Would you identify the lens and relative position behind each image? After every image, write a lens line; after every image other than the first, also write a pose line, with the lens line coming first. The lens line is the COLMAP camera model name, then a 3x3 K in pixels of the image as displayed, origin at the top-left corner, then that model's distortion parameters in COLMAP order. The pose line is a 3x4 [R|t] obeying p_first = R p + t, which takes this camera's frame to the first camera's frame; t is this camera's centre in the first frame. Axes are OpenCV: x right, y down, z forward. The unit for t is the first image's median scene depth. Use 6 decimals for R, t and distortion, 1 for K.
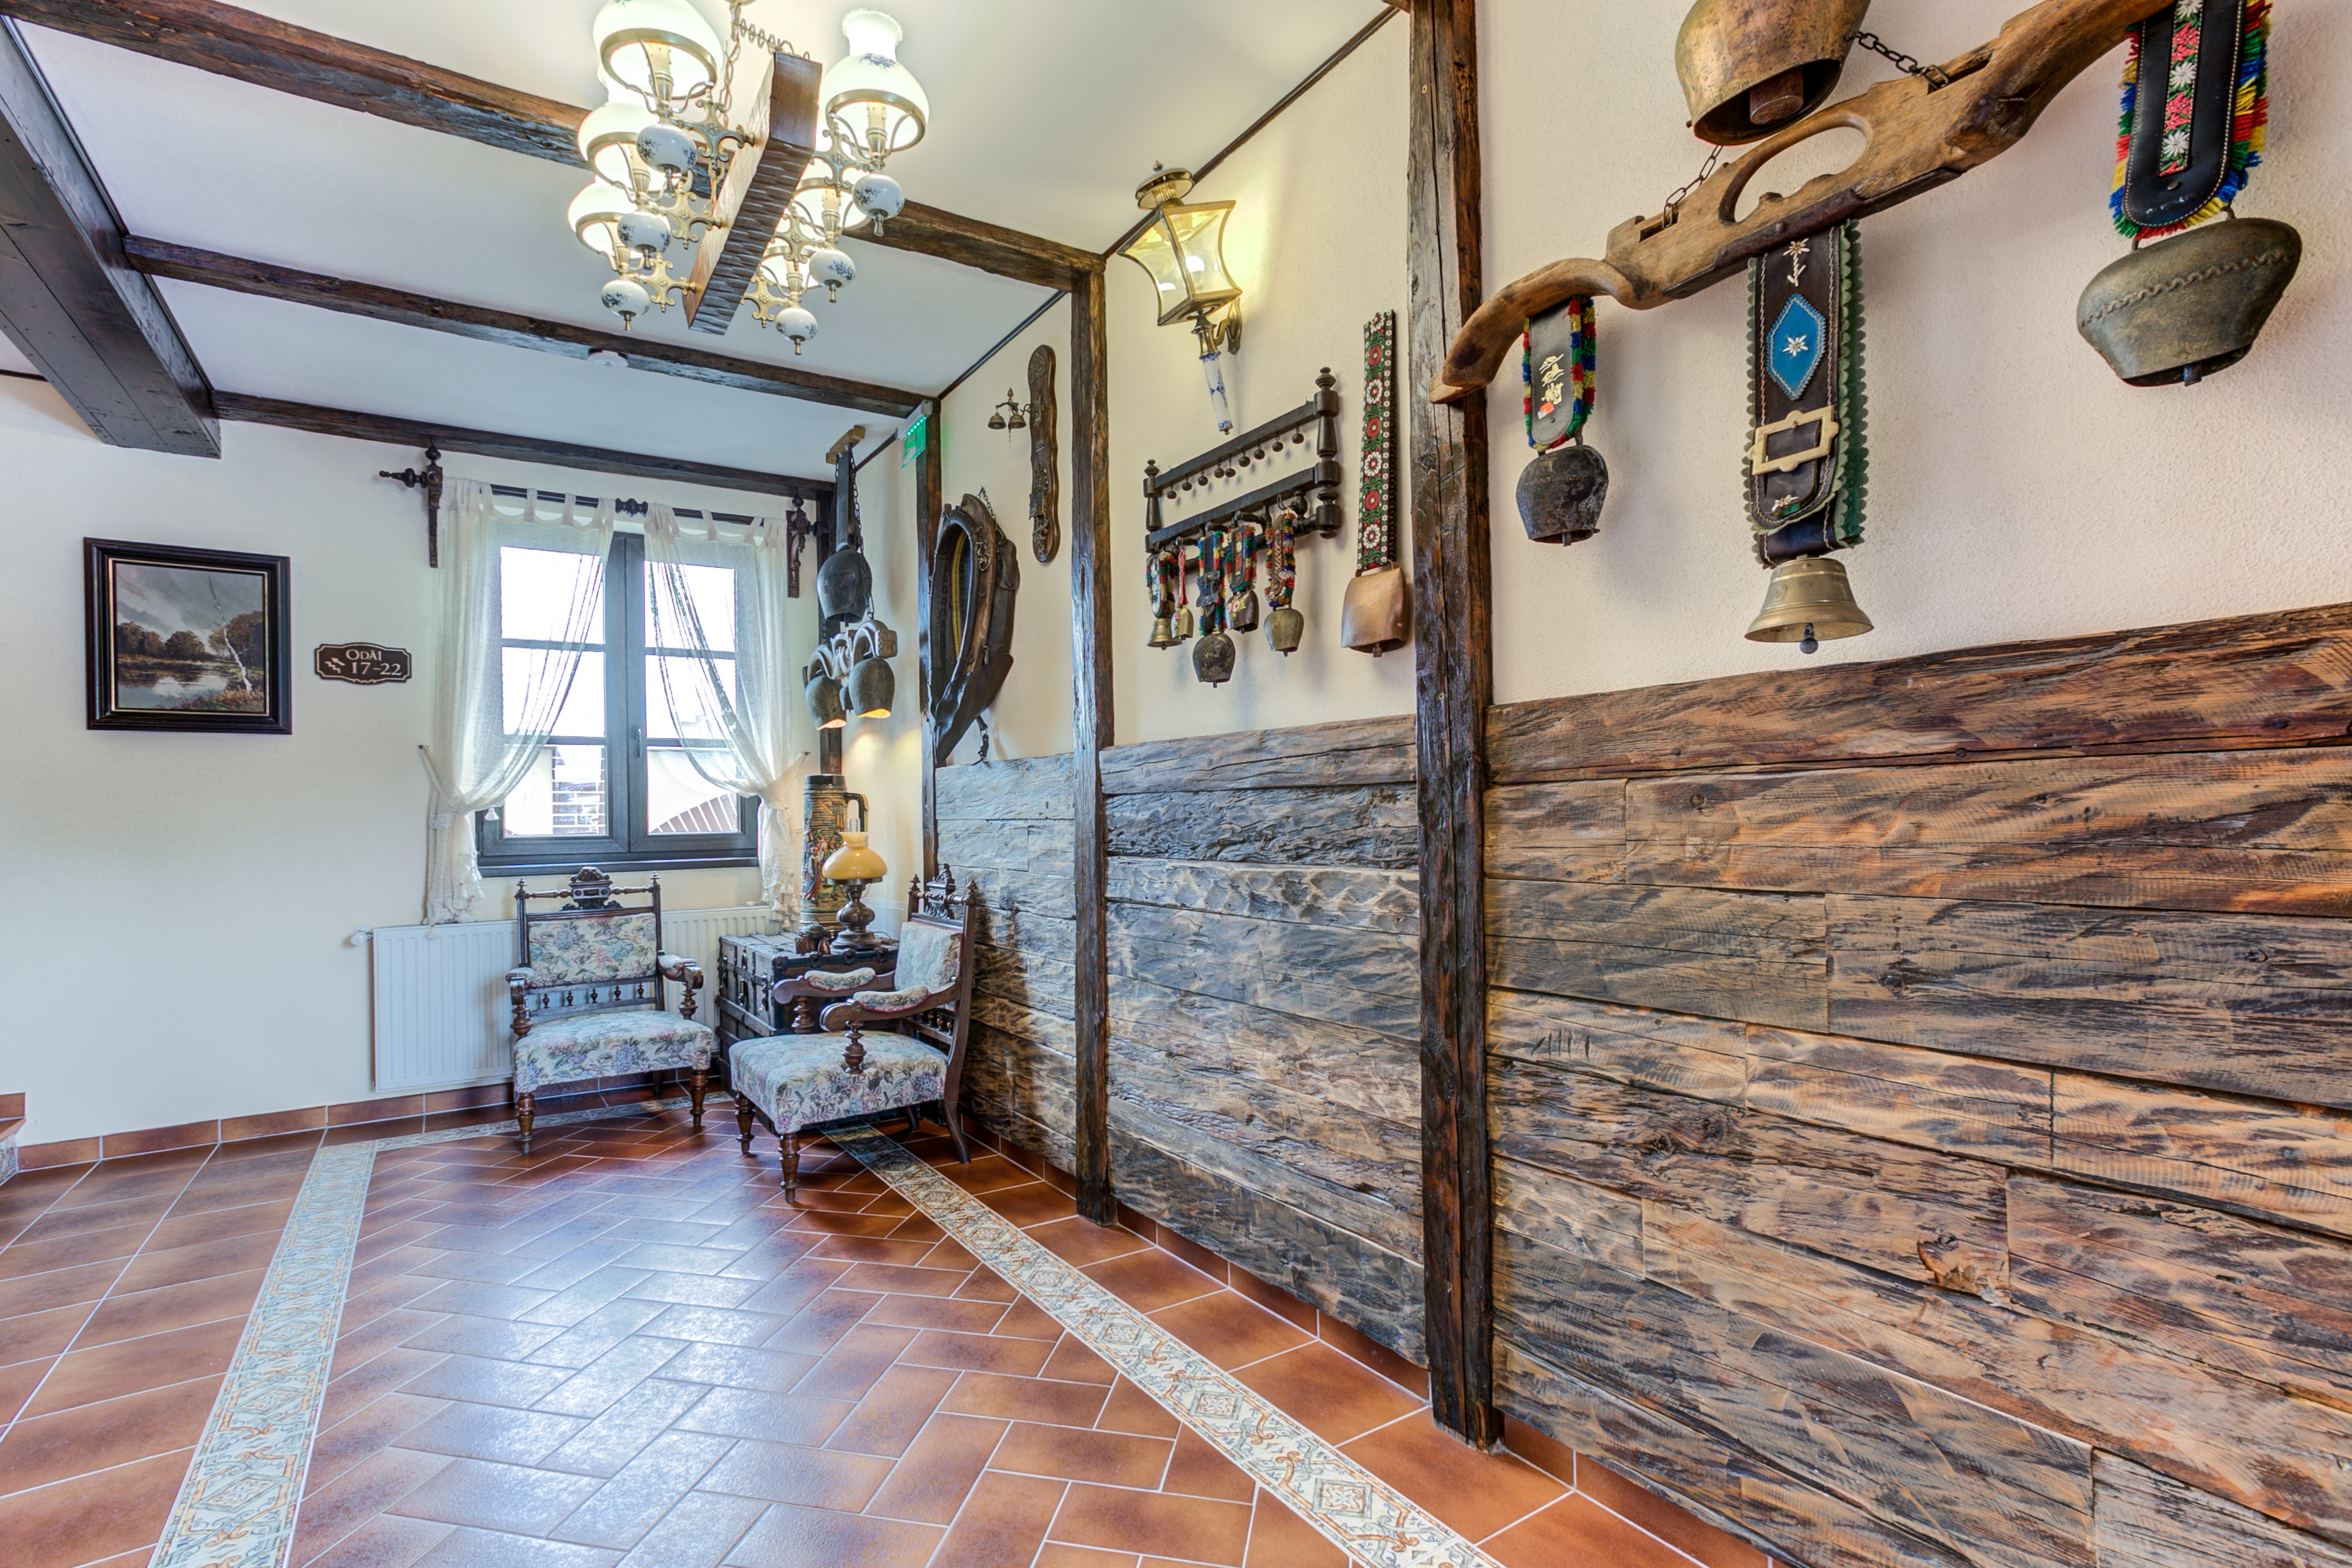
lens RADIAL K [[1091.6, 0, 1173.1], [0, 1091.6, 813.4], [0, 0, 1]] dist [0.000596, 0.000415]
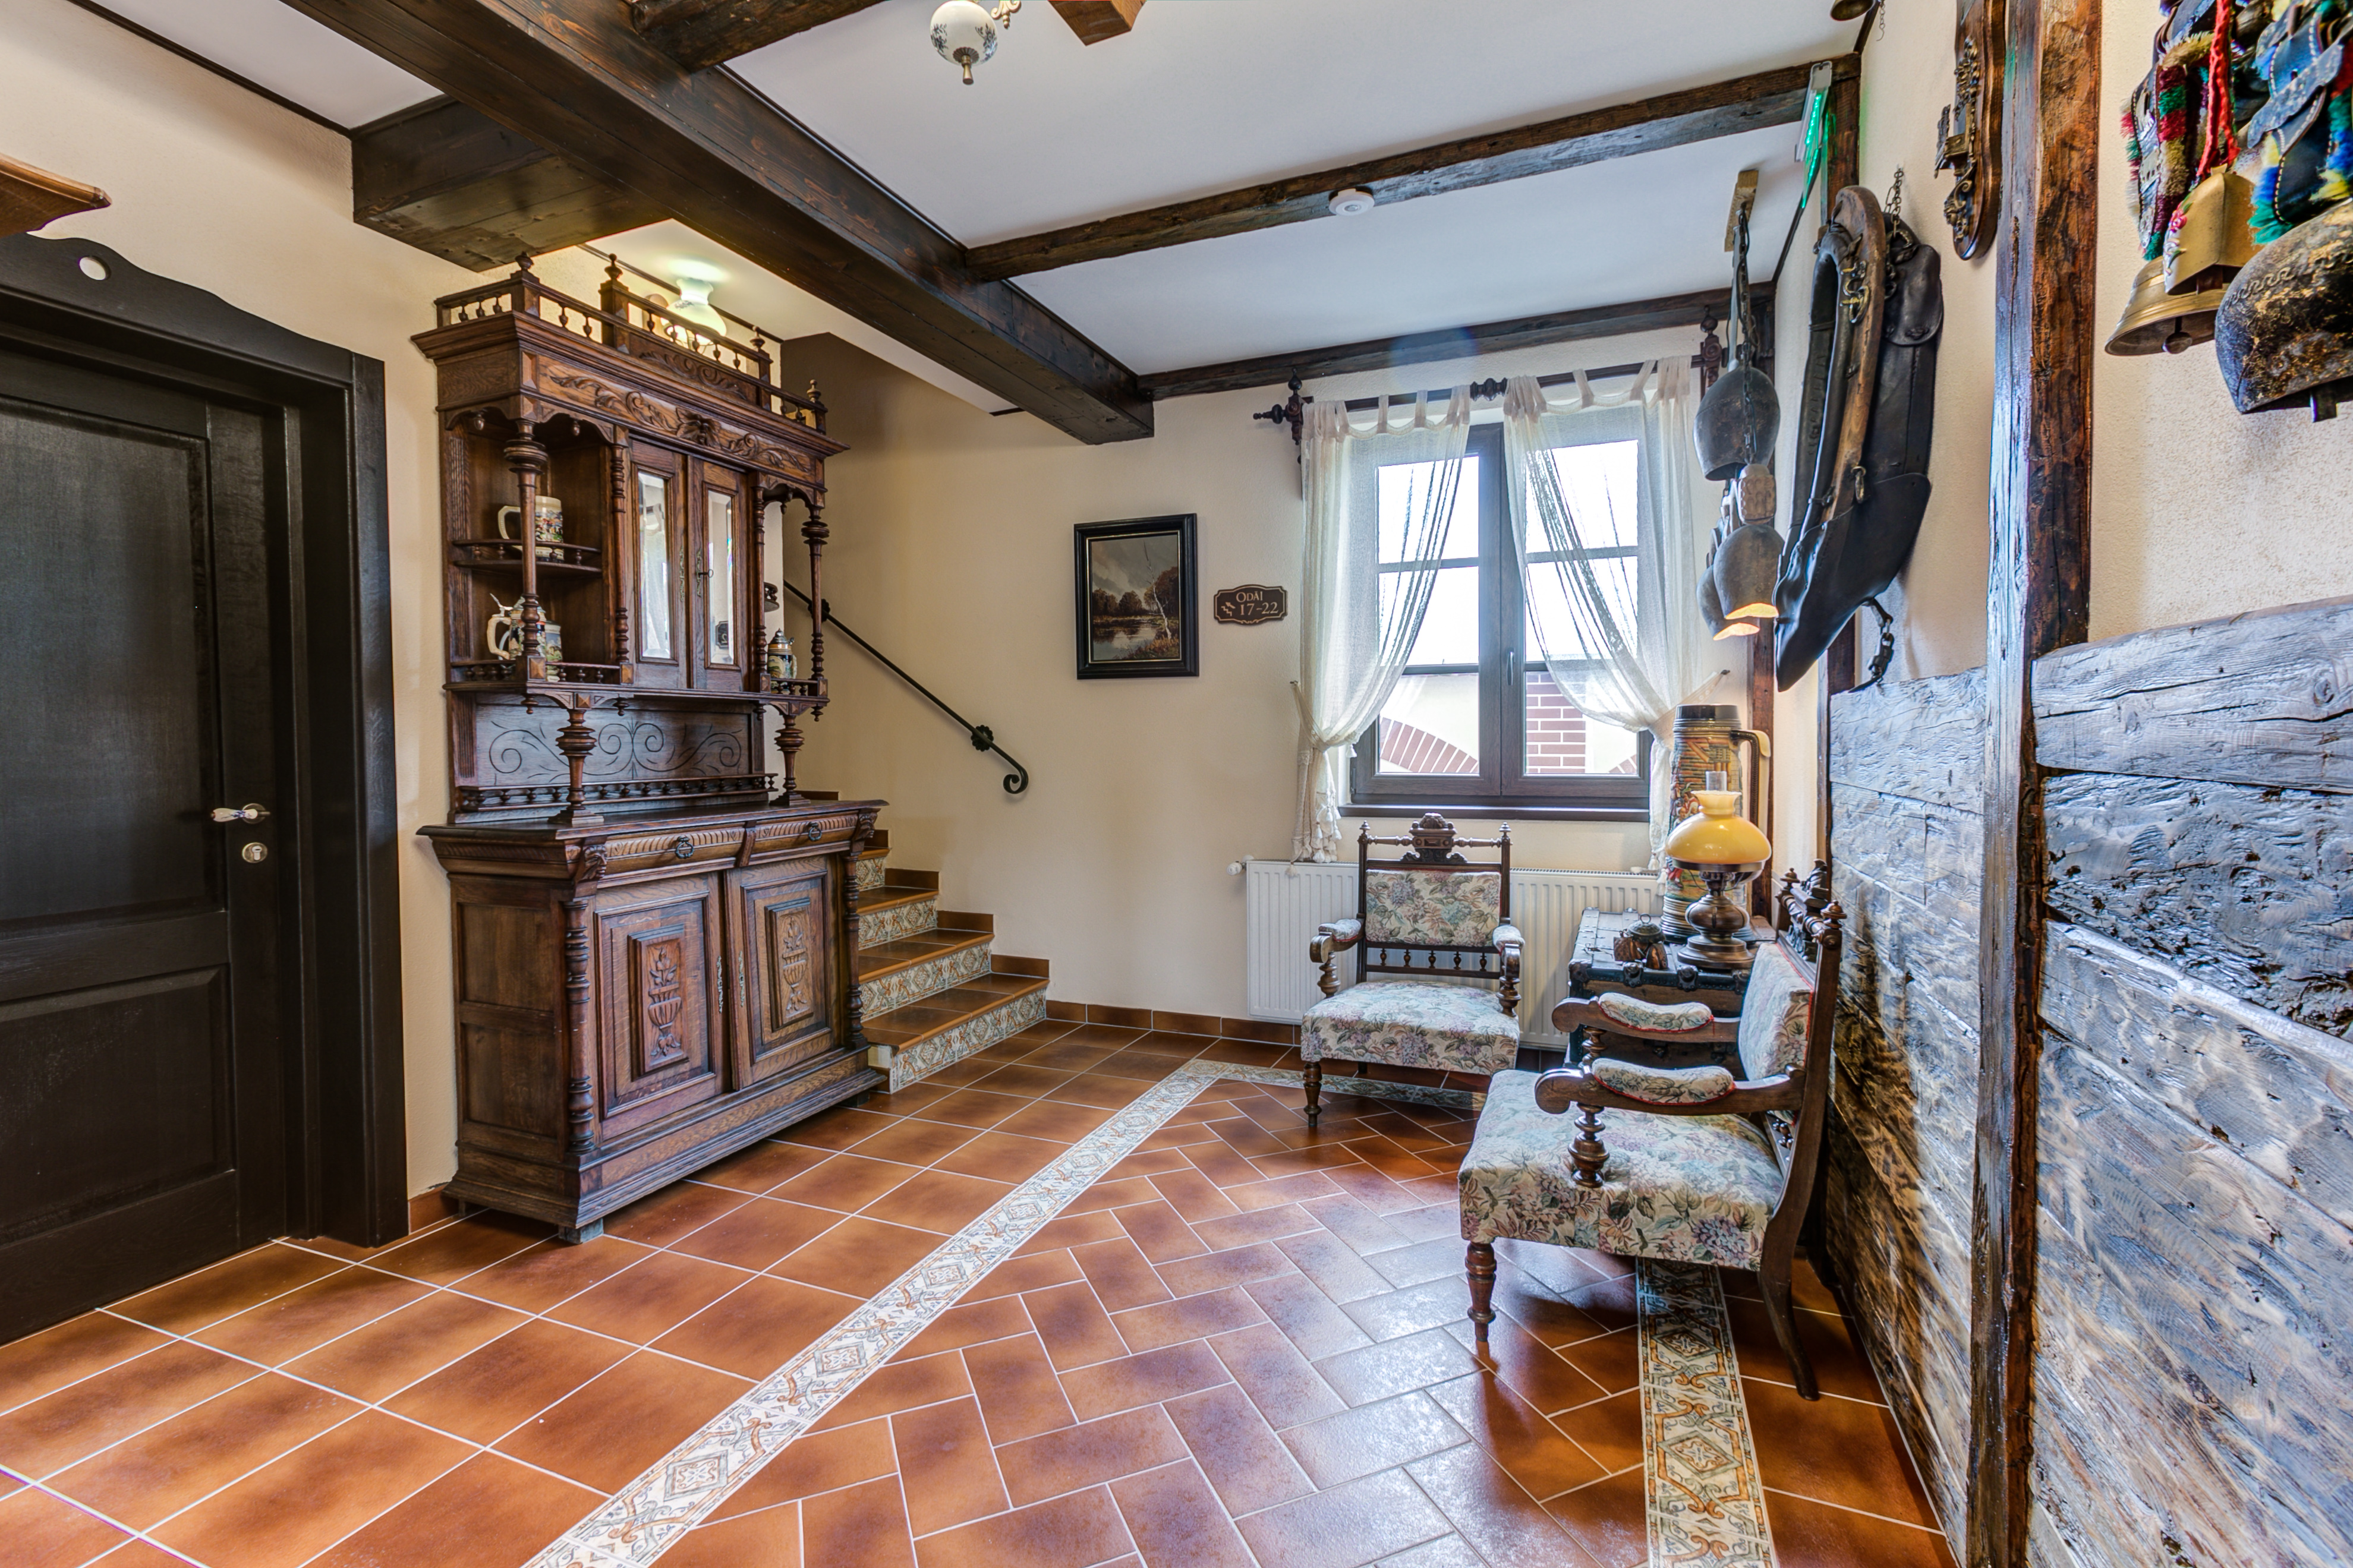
lens RADIAL K [[1060.3, 0, 1171.6], [0, 1060.3, 765.2], [0, 0, 1]] dist [-0.001156, 0.000600]
pose [[0.553031, 0.035241, -0.832415, 0.068156], [-0.004459, 0.999216, 0.039340, -0.024962], [0.833149, -0.018044, 0.552755, 0.391081]]
